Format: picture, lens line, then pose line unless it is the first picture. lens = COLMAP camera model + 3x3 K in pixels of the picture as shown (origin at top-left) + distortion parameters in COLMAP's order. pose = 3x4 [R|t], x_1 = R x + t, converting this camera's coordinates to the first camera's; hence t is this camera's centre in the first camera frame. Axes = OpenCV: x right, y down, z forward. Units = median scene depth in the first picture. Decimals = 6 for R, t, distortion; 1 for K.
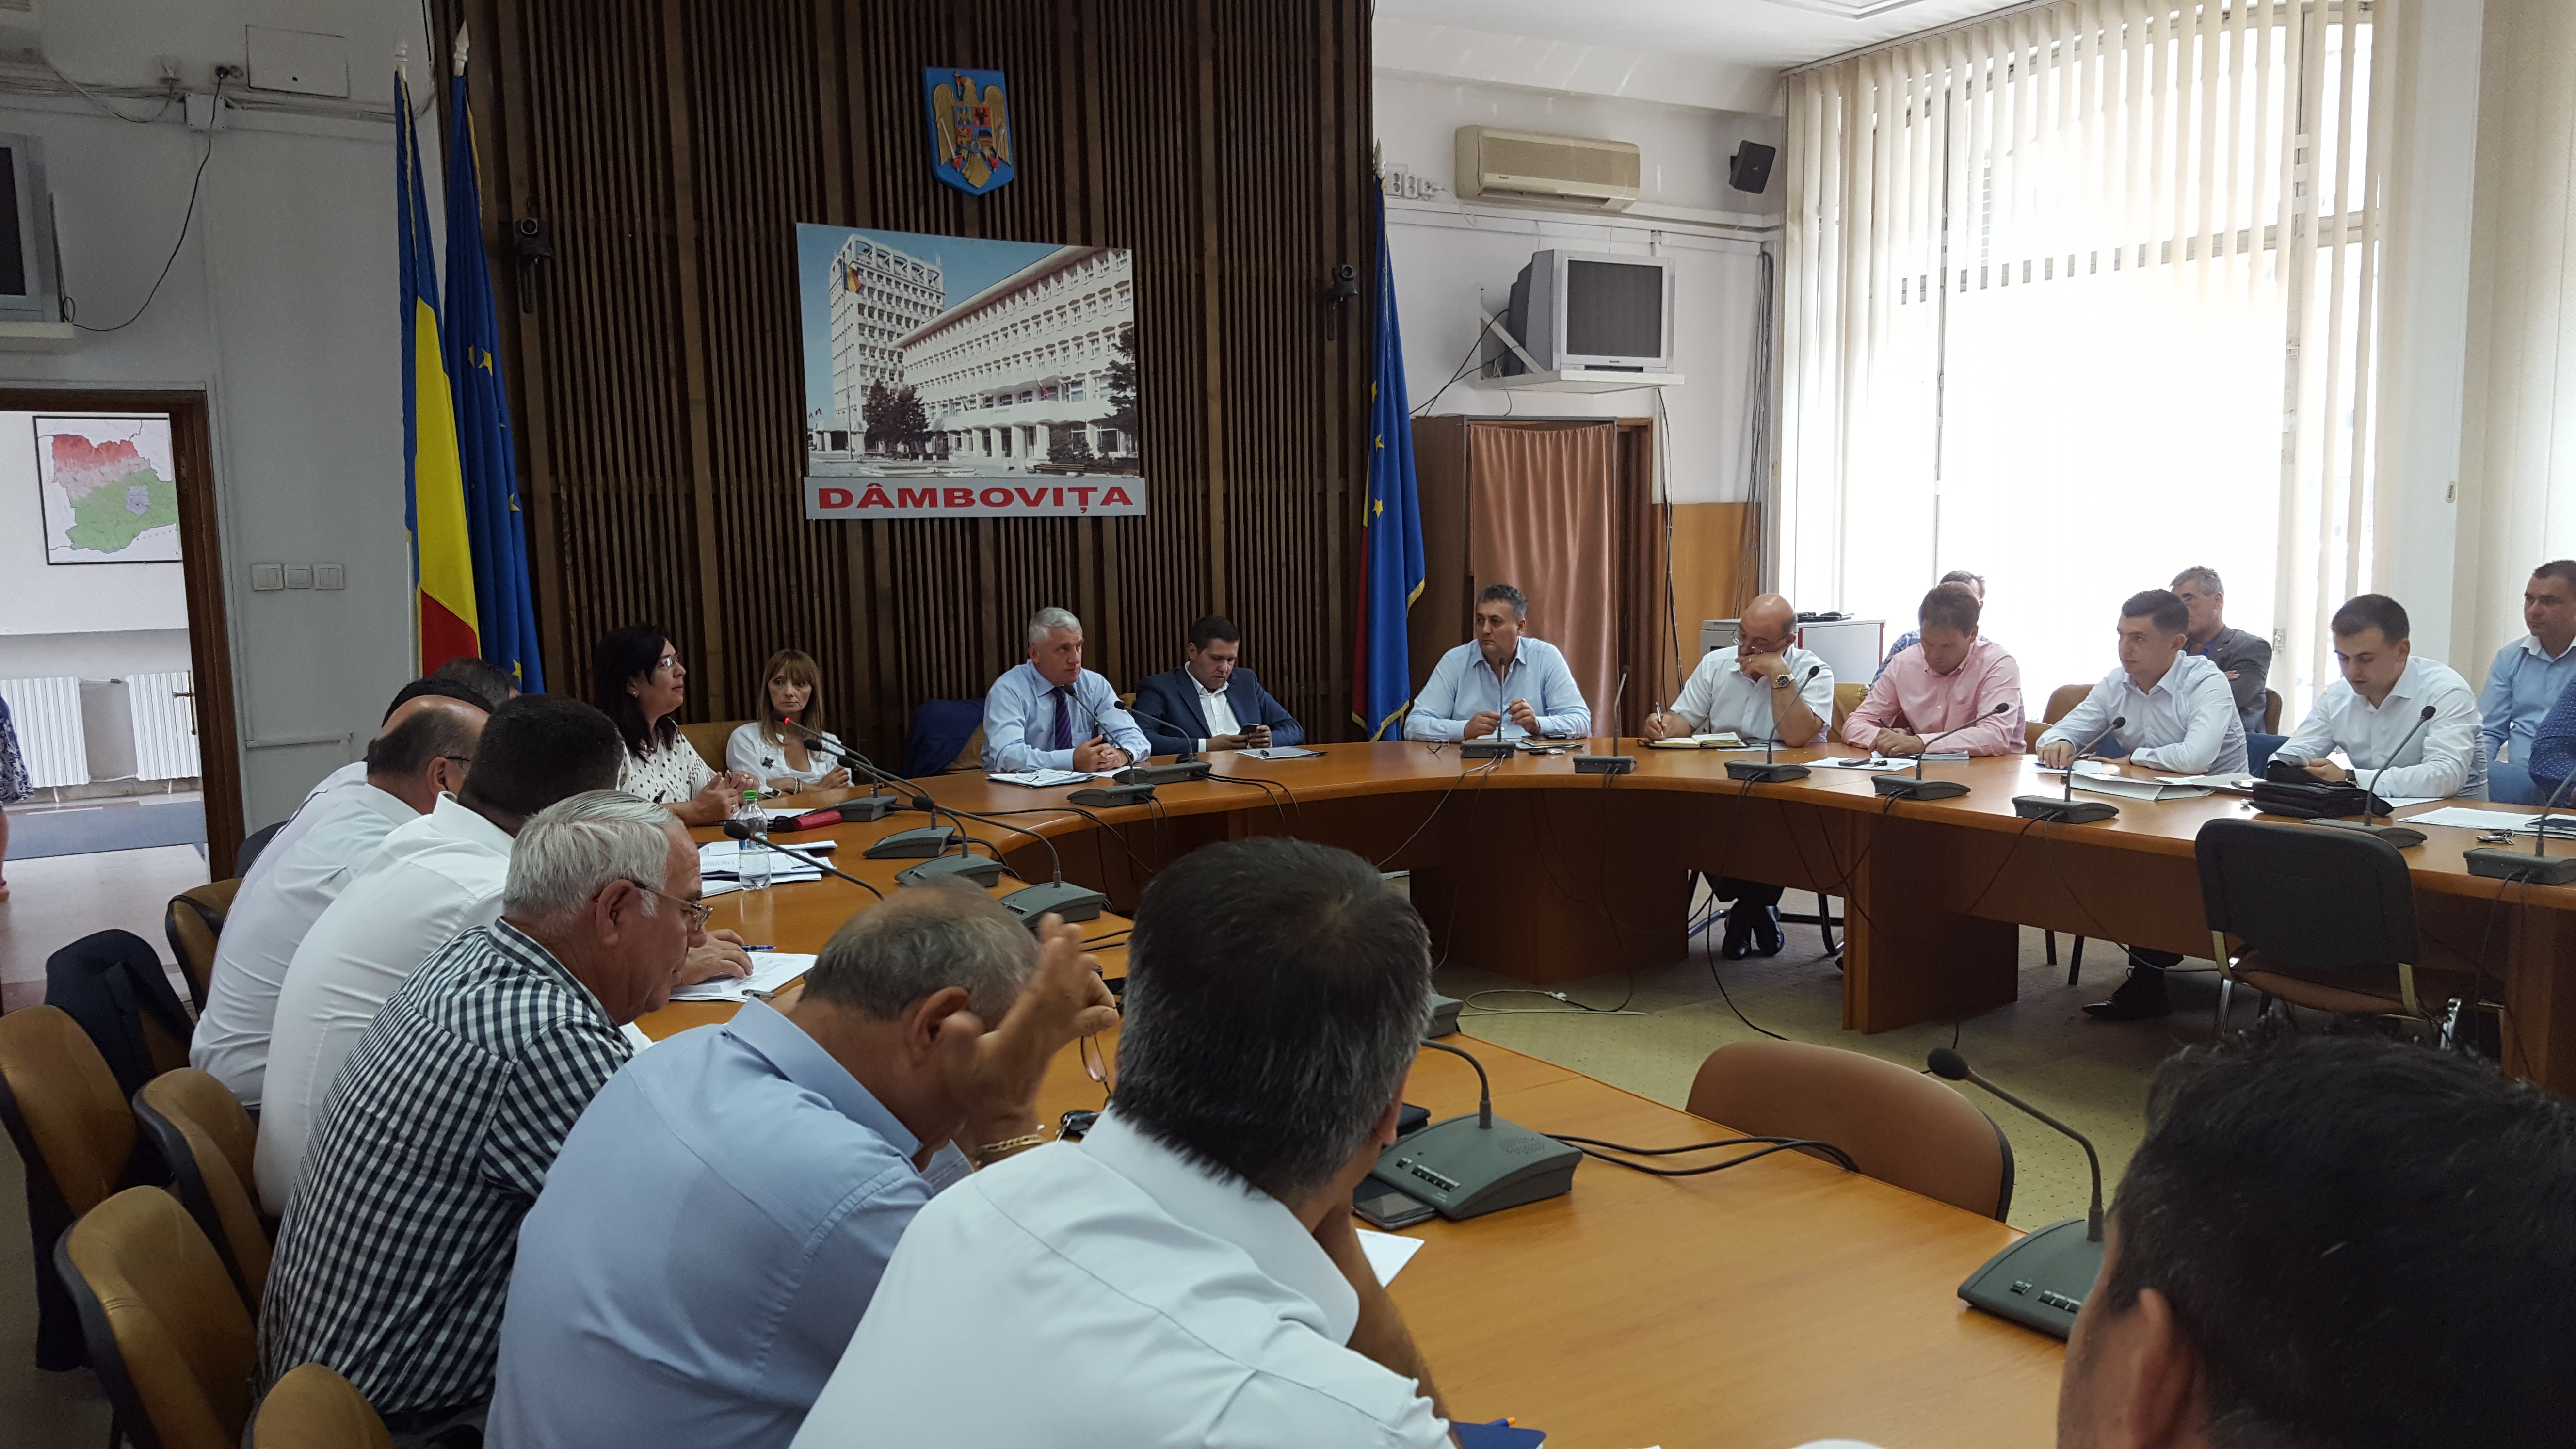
lens RADIAL K [[2008.4, 0, 1320.3], [0, 2008.4, 806.9], [0, 0, 1]] dist [0.045007, -0.076802]
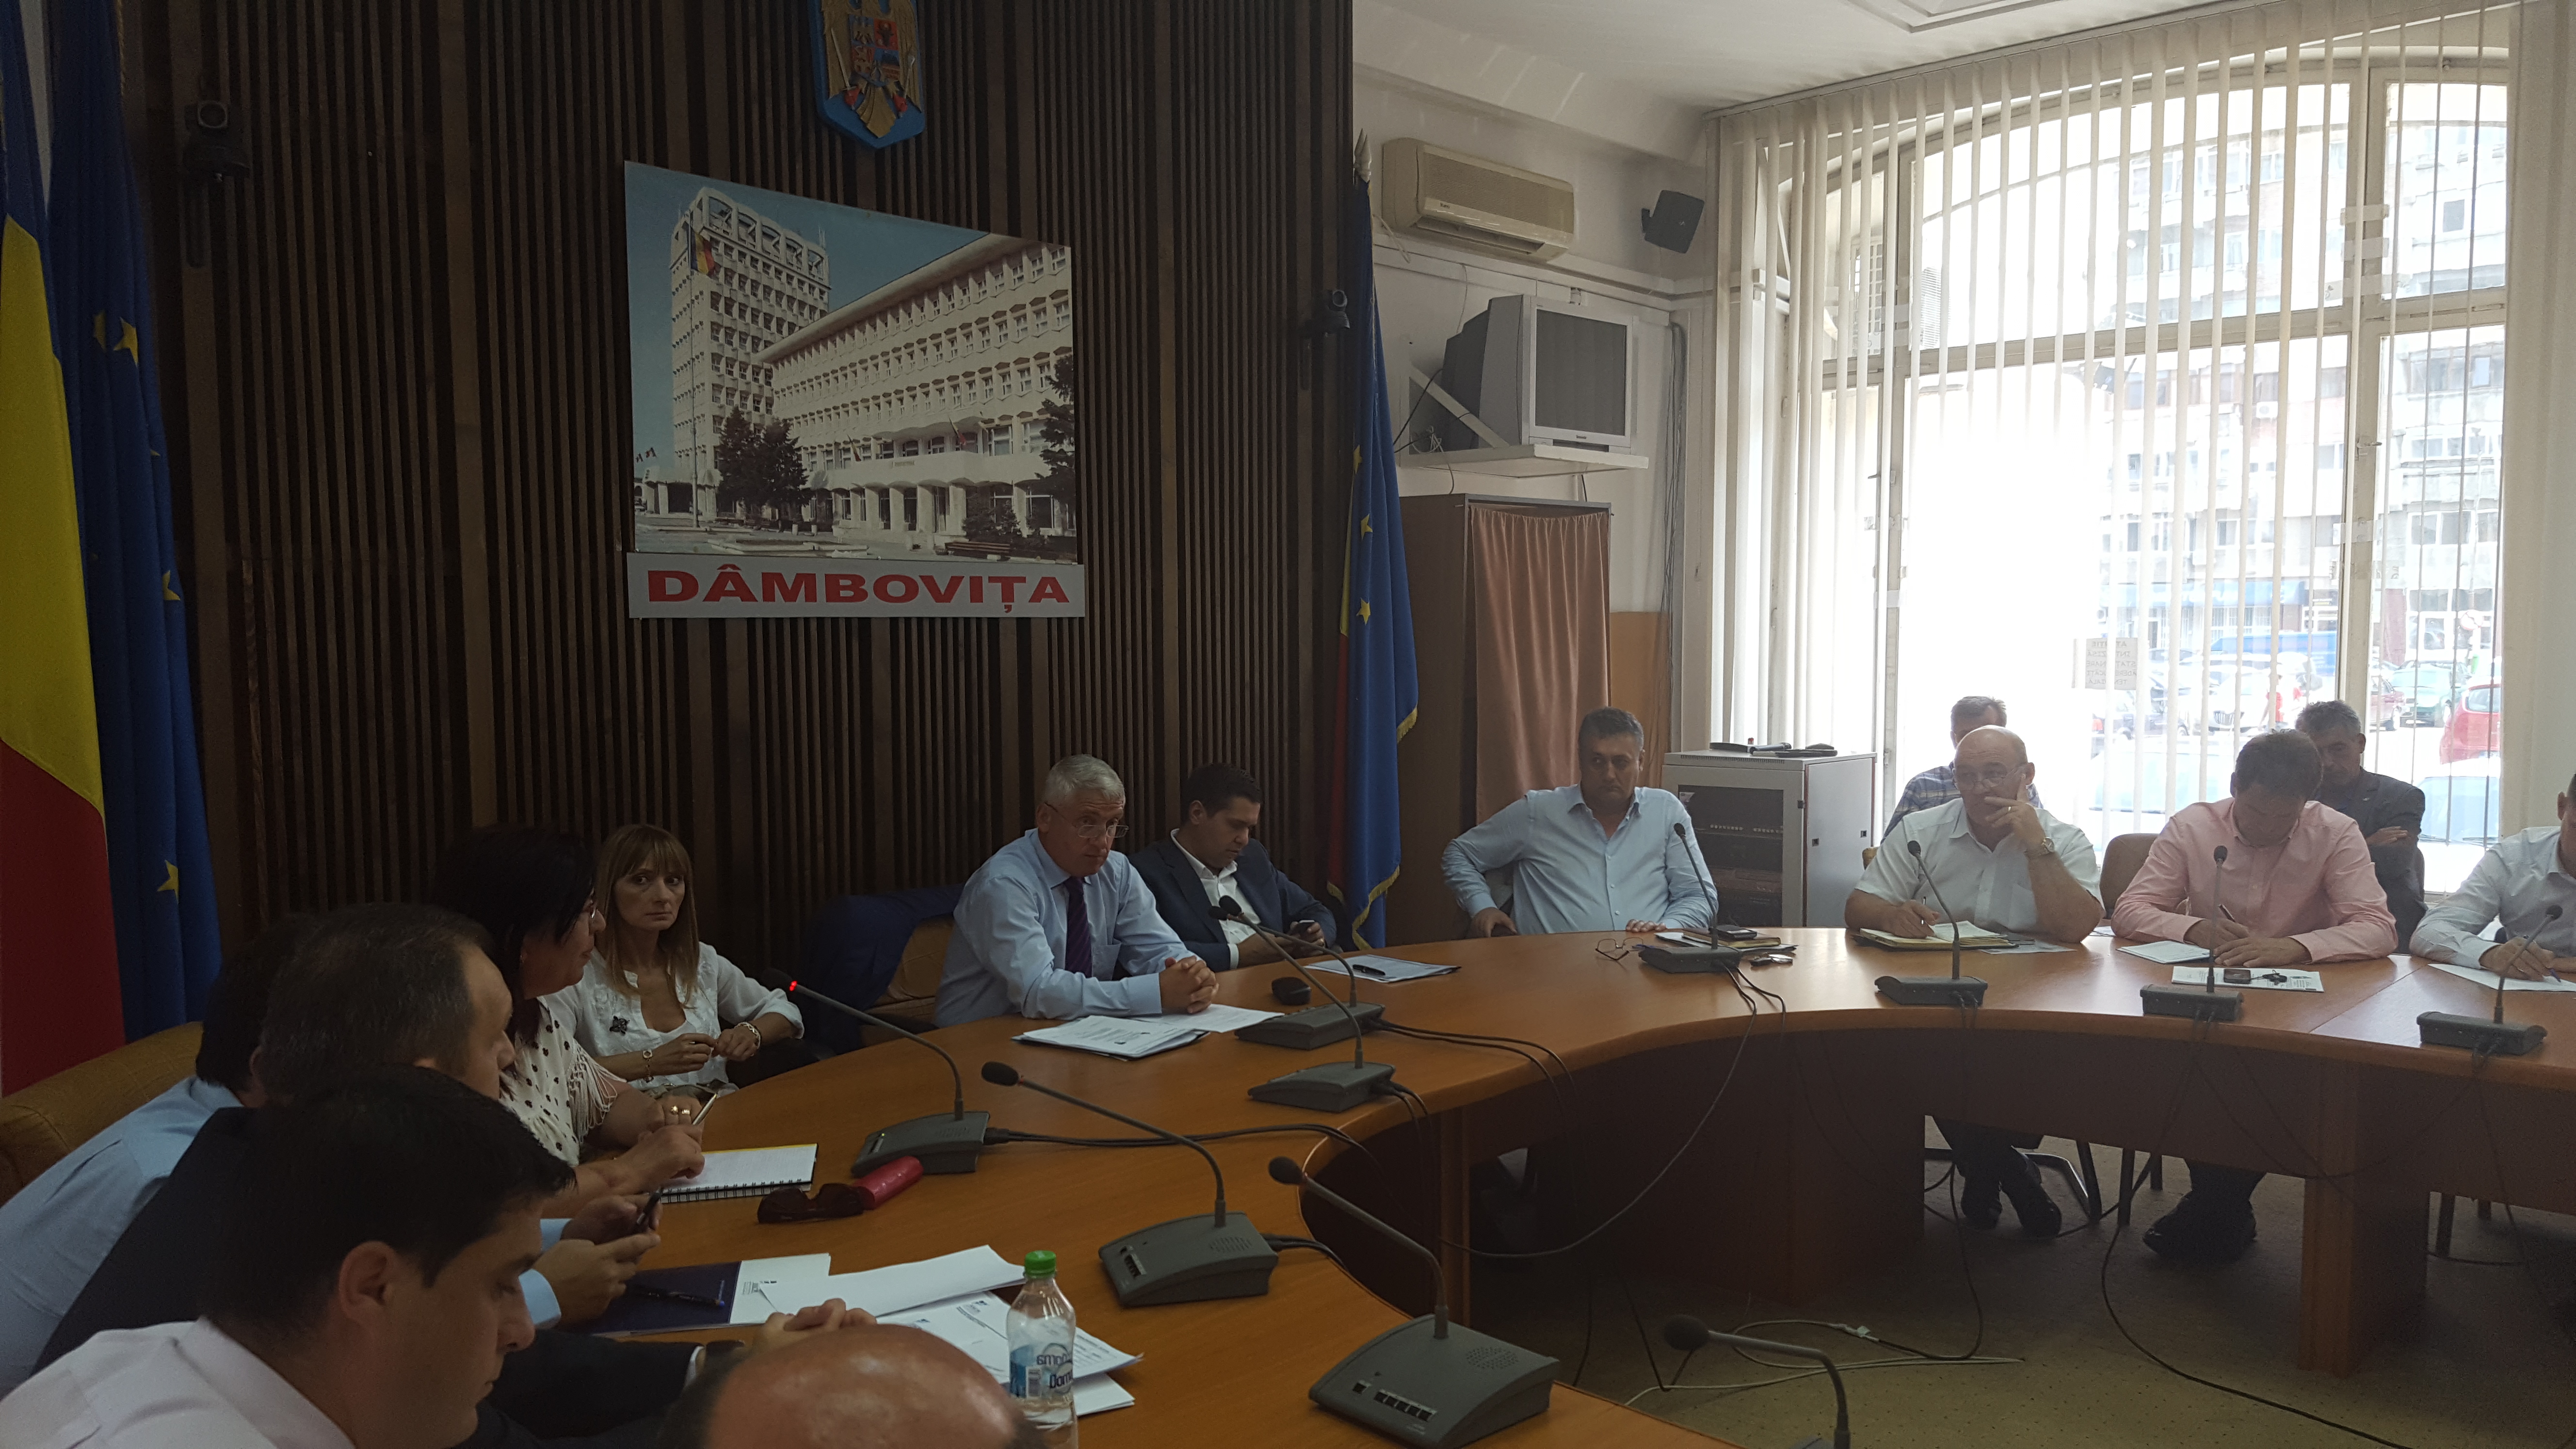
lens RADIAL K [[2008.4, 0, 1333.2], [0, 2008.4, 800.6], [0, 0, 1]] dist [0.045007, -0.076802]
pose [[0.971491, -0.005565, 0.237009, -0.178987], [0.017933, 0.998585, -0.050059, -0.045107], [-0.236395, 0.052882, 0.970217, 0.305557]]
